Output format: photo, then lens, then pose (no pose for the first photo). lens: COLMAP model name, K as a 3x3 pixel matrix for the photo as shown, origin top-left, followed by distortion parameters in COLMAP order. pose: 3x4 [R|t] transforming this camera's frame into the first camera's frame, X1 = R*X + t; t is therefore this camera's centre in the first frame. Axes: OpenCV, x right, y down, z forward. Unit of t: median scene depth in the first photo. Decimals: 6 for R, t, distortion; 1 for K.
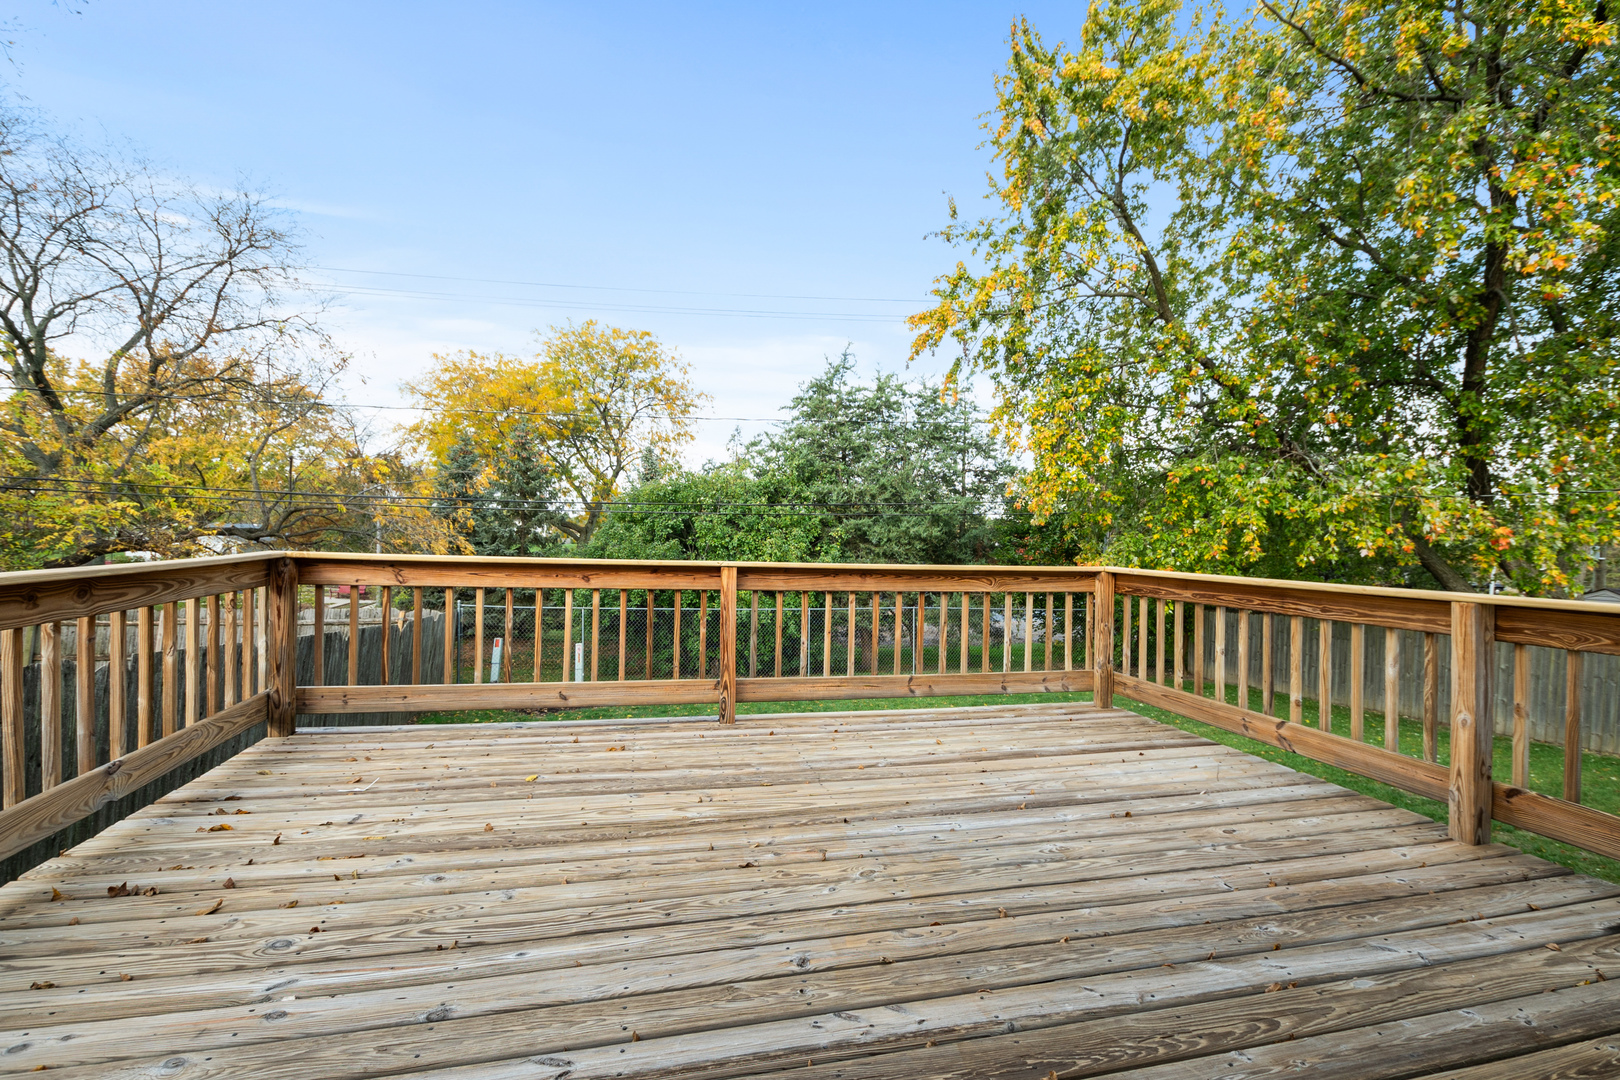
lens RADIAL K [[706.5, 0, 815.2], [0, 706.5, 546.0], [0, 0, 1]] dist [0.003884, 0.000171]
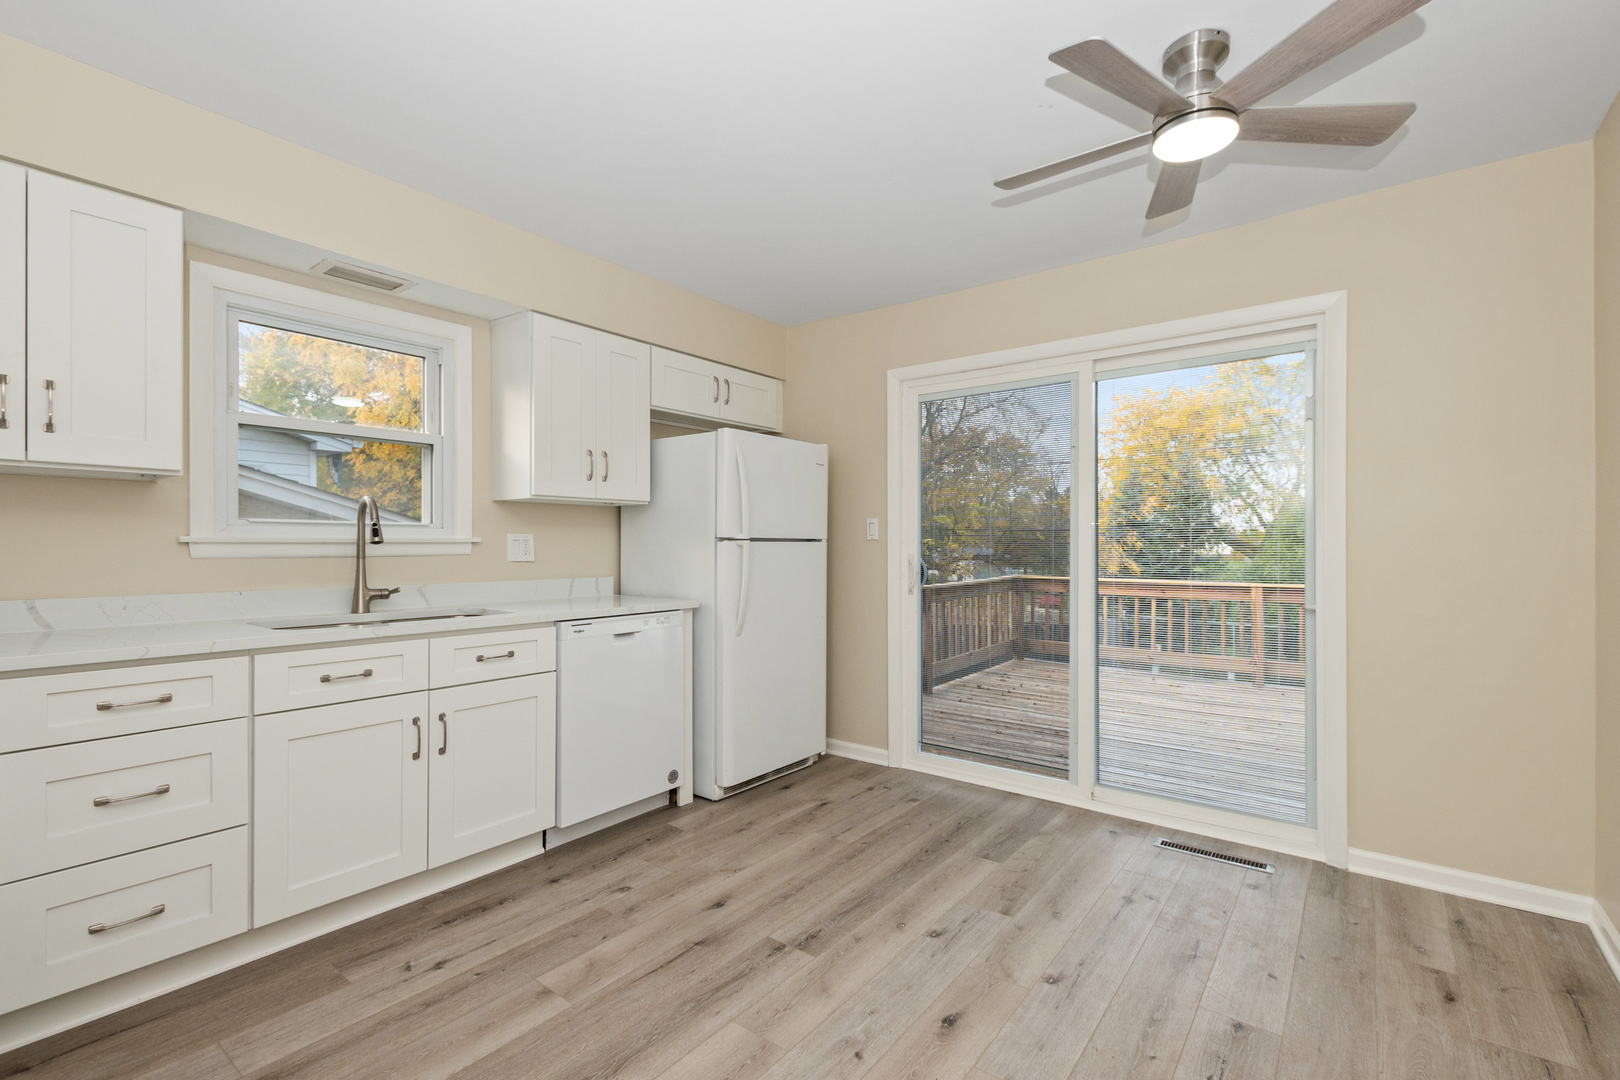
lens RADIAL K [[706.5, 0, 815.6], [0, 706.5, 549.8], [0, 0, 1]] dist [0.003884, 0.000171]
pose [[0.620807, -0.019092, -0.783731, 0.094616], [0.004878, 0.999778, -0.020491, -0.004894], [0.783948, 0.008898, 0.620763, -0.140005]]
